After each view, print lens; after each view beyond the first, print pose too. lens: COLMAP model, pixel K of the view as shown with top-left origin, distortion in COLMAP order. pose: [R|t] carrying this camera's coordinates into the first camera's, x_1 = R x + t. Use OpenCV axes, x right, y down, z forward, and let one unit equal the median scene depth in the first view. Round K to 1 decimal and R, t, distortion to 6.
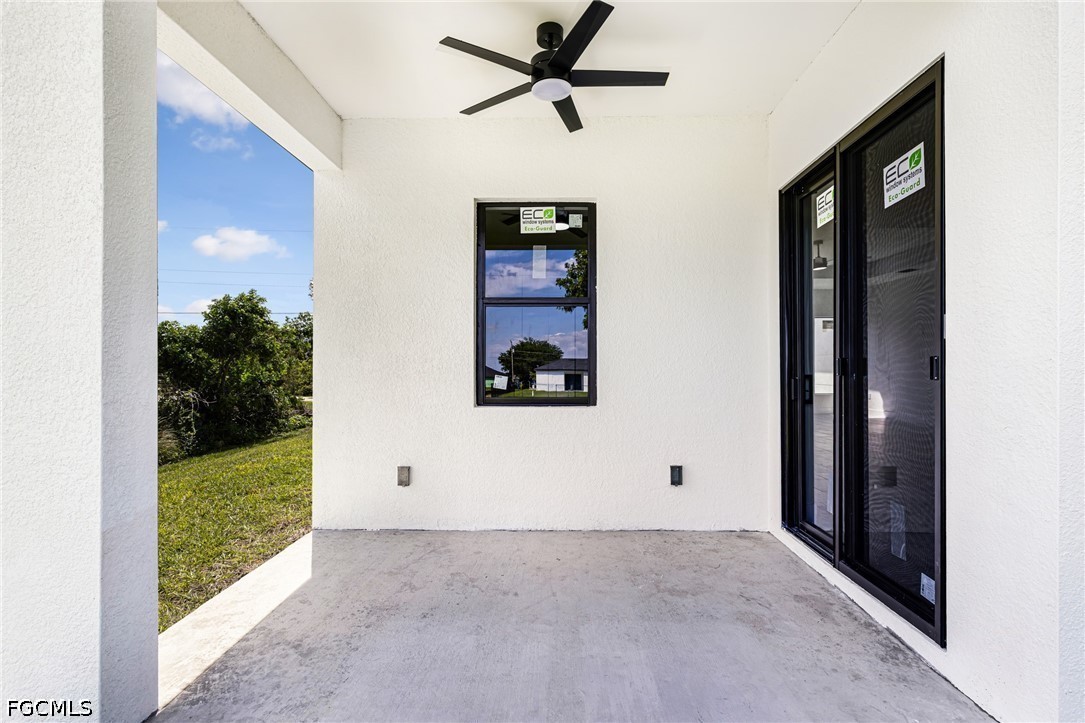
lens RADIAL K [[472.7, 0, 543.7], [0, 472.7, 362.7], [0, 0, 1]] dist [0.002064, -0.000058]
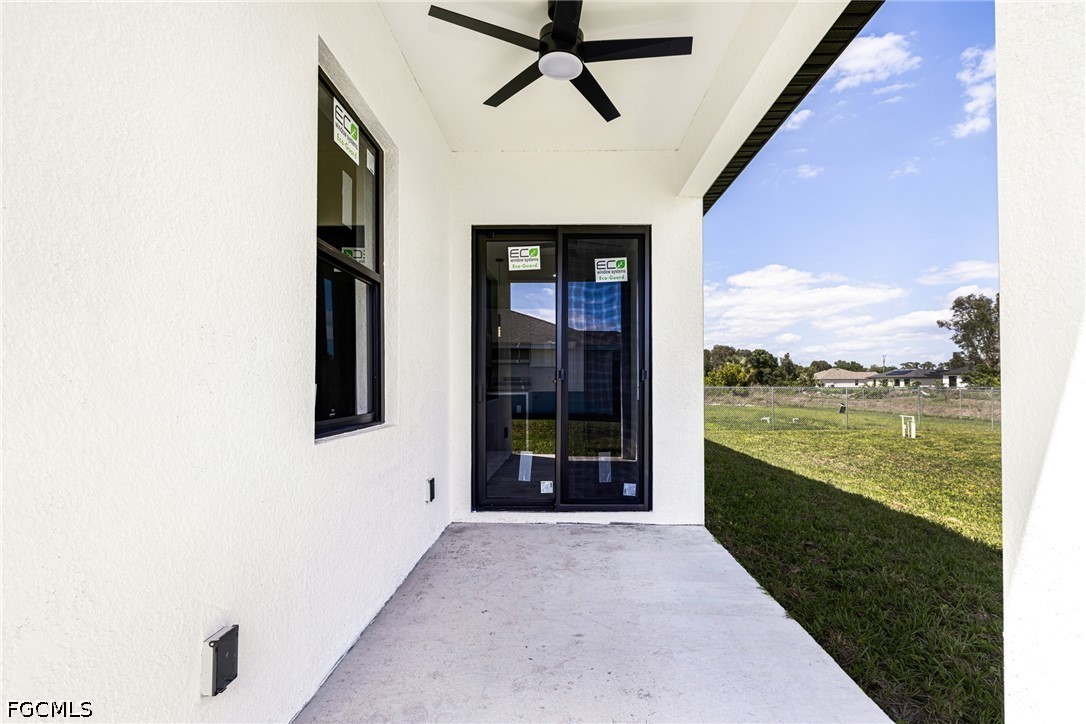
lens RADIAL K [[493.4, 0, 550.9], [0, 493.4, 378.4], [0, 0, 1]] dist [0.002308, 0.000339]
pose [[-0.012890, 0.014178, 0.999816, -1.016329], [-0.006638, 0.999876, -0.014264, 0.045851], [-0.999895, -0.006821, -0.012795, 1.140698]]
